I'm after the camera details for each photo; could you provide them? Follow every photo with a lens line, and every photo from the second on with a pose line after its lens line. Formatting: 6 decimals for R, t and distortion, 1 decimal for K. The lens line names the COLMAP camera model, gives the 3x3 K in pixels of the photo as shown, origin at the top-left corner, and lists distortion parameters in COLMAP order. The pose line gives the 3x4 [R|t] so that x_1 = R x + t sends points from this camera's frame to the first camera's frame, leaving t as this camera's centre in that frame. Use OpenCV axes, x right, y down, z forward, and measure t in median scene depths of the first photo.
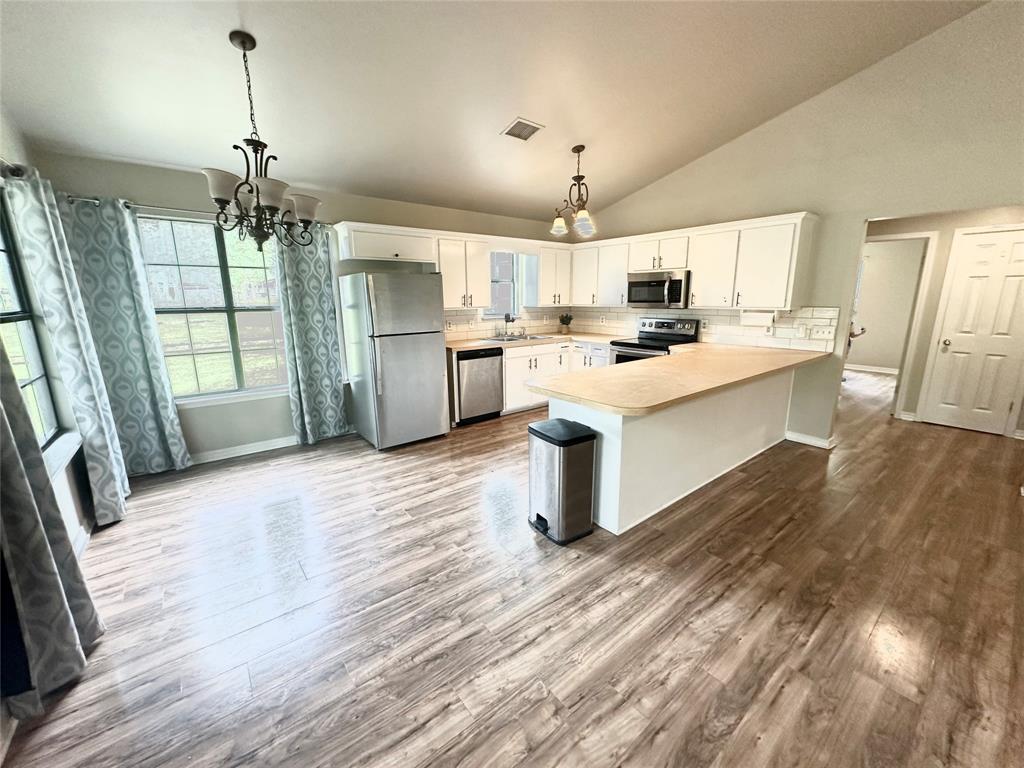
lens RADIAL K [[407.7, 0, 514.1], [0, 407.7, 386.4], [0, 0, 1]] dist [-0.003279, -0.000330]
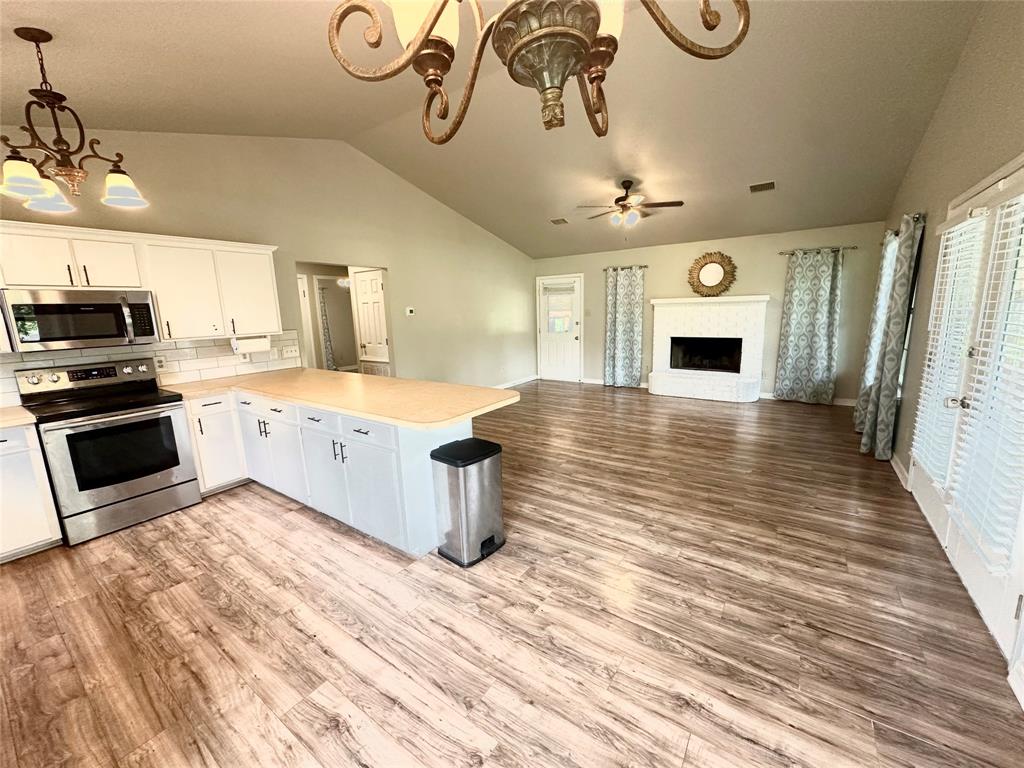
lens RADIAL K [[407.7, 0, 507.9], [0, 407.7, 386.8], [0, 0, 1]] dist [-0.003279, -0.000330]
pose [[-0.274190, -0.166303, 0.947187, -0.509019], [0.239292, 0.942157, 0.234690, -0.153059], [-0.931429, 0.291003, -0.218535, 0.664350]]
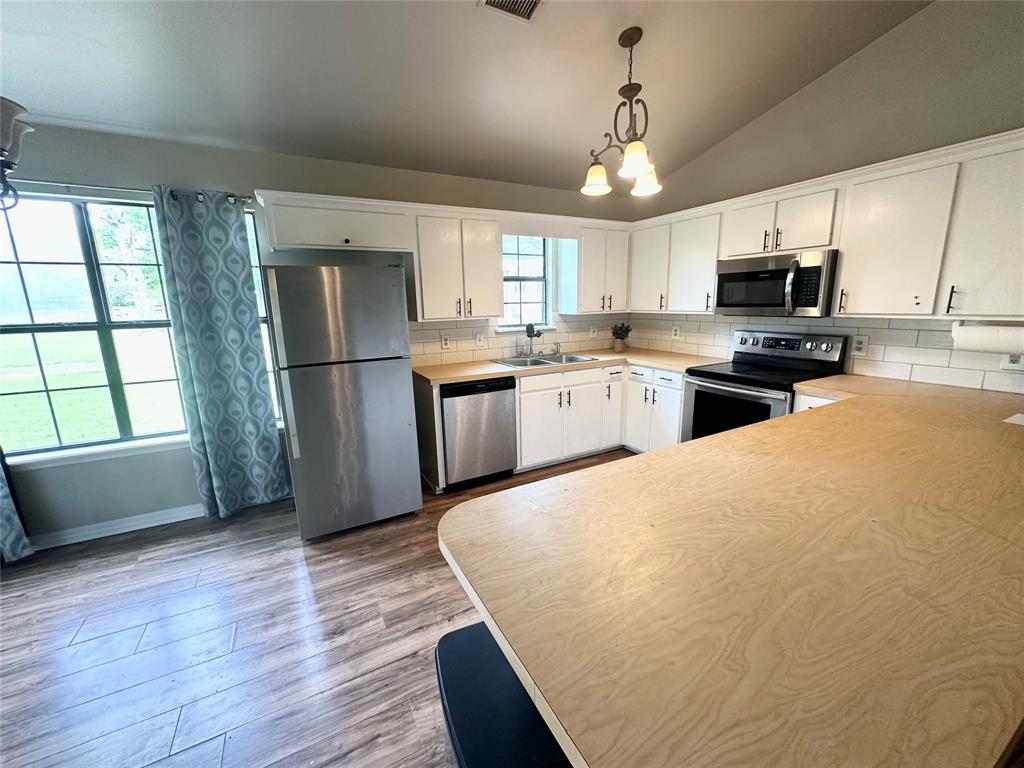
lens RADIAL K [[407.7, 0, 513.3], [0, 407.7, 384.6], [0, 0, 1]] dist [-0.003279, -0.000330]
pose [[0.983965, 0.021810, -0.177026, 0.103130], [-0.024023, 0.999658, -0.010366, -0.089270], [0.176739, 0.014453, 0.984152, 0.404144]]
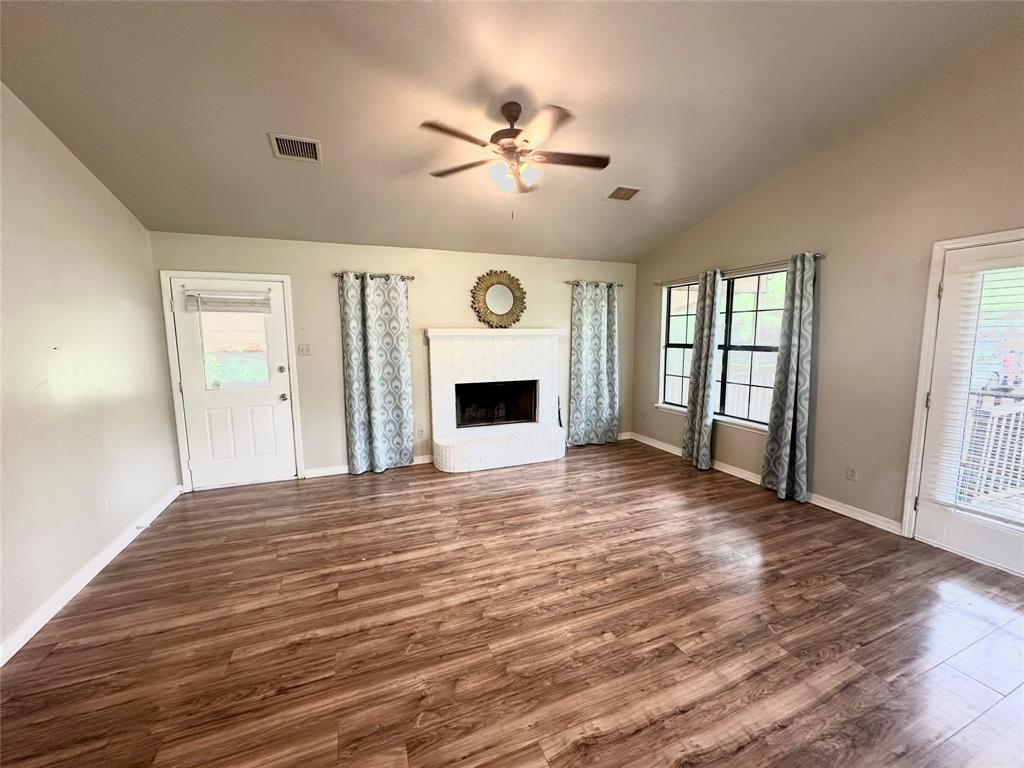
lens RADIAL K [[407.7, 0, 510.6], [0, 407.7, 385.9], [0, 0, 1]] dist [-0.003279, -0.000330]
pose [[-0.956814, -0.024349, 0.289679, -0.174716], [0.075527, 0.941445, 0.328600, -0.154005], [-0.280718, 0.336287, -0.898948, 0.646418]]
